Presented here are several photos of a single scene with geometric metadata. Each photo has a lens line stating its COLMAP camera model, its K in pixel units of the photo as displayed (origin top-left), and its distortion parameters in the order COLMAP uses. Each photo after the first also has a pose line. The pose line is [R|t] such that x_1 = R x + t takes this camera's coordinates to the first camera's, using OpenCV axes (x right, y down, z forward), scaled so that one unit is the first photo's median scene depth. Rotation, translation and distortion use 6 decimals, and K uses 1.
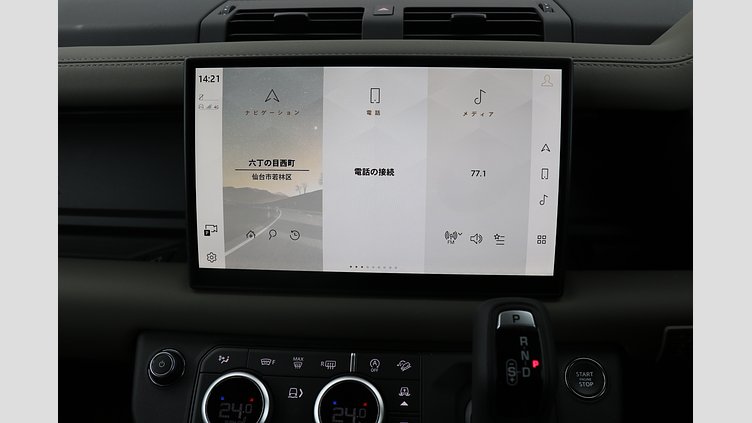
lens RADIAL K [[543.1, 0, 376.0], [0, 543.1, 211.5], [0, 0, 1]] dist [-0.182611, 0.164426]
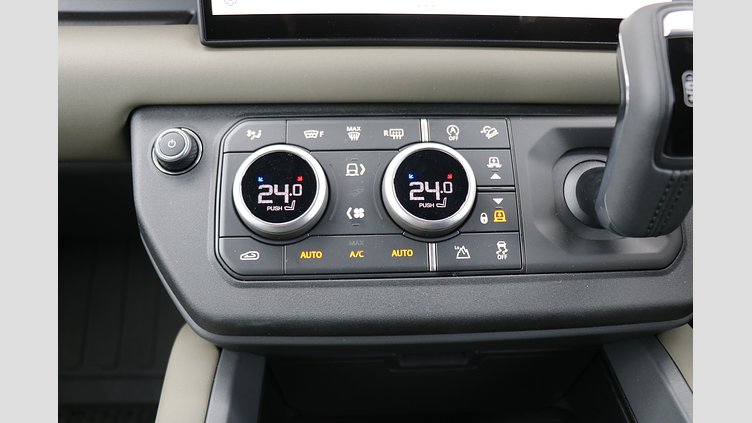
lens RADIAL K [[543.1, 0, 376.0], [0, 543.1, 211.5], [0, 0, 1]] dist [-0.182611, 0.164426]
pose [[0.995160, -0.040514, 0.089530, -0.188235], [0.019840, 0.975132, 0.220737, 0.221246], [-0.096247, -0.217892, 0.971216, 0.217273]]
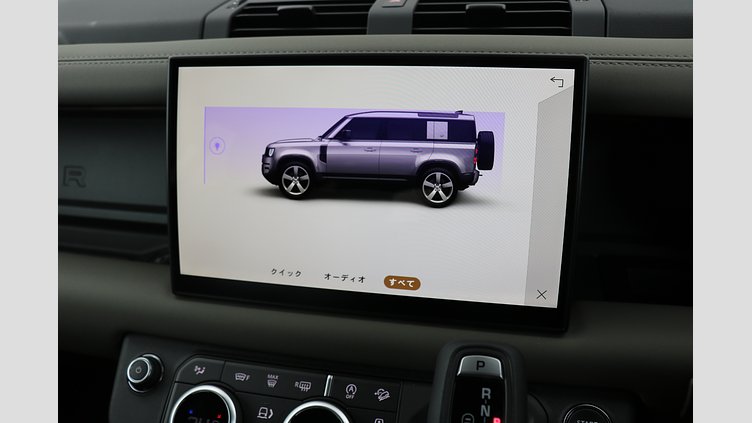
lens RADIAL K [[543.1, 0, 376.0], [0, 543.1, 211.5], [0, 0, 1]] dist [-0.182611, 0.164426]
pose [[0.987903, 0.041429, -0.149435, 0.162944], [-0.038375, 0.998992, 0.023269, -0.045192], [0.150248, -0.017253, 0.988498, 0.103044]]
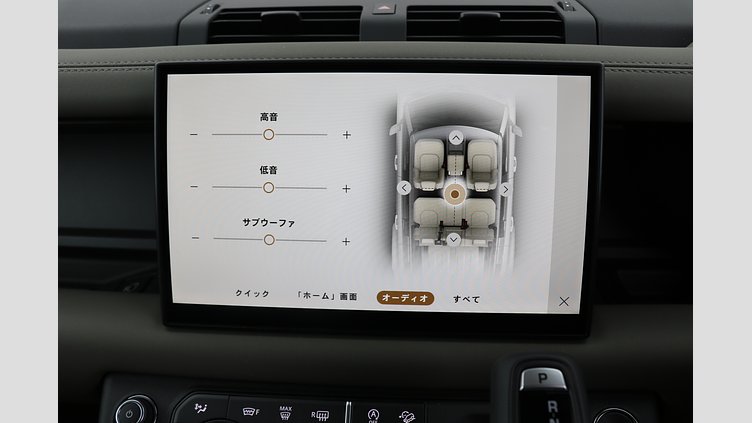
lens RADIAL K [[543.1, 0, 376.0], [0, 543.1, 211.5], [0, 0, 1]] dist [-0.182611, 0.164426]
pose [[0.999995, 0.000839, -0.002924, 0.003810], [-0.000855, 0.999985, -0.005405, -0.041240], [0.002920, 0.005407, 0.999981, 0.135026]]
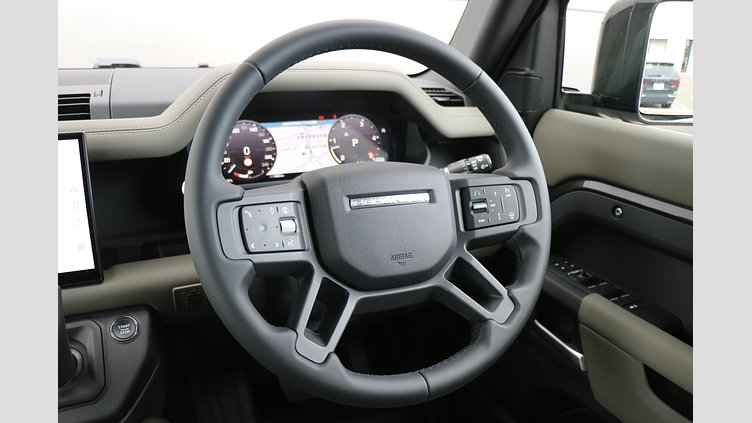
lens RADIAL K [[500.7, 0, 376.0], [0, 500.7, 211.5], [0, 0, 1]] dist [-0.203177, 0.157382]
pose [[0.879232, -0.119114, 0.461263, 0.434591], [0.140608, 0.989988, -0.012369, 0.087088], [-0.455171, 0.075733, 0.887177, -0.638129]]
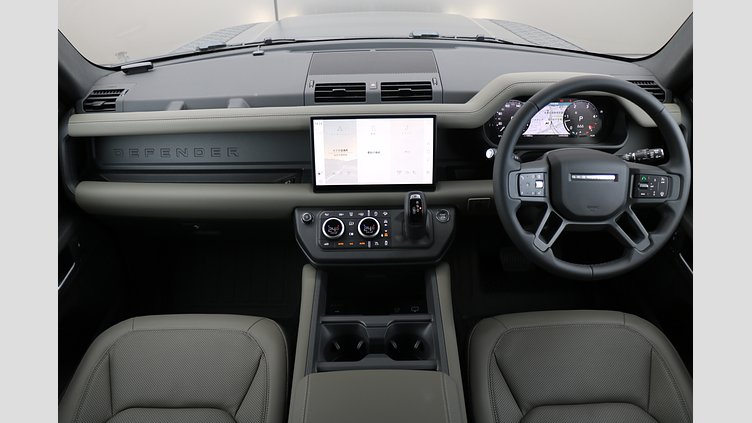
lens RADIAL K [[500.7, 0, 376.0], [0, 500.7, 211.5], [0, 0, 1]] dist [-0.203177, 0.157382]
pose [[0.997802, -0.041518, 0.051643, -0.151131], [0.030768, 0.980552, 0.193833, -0.292363], [-0.058686, -0.191818, 0.979674, -1.856526]]
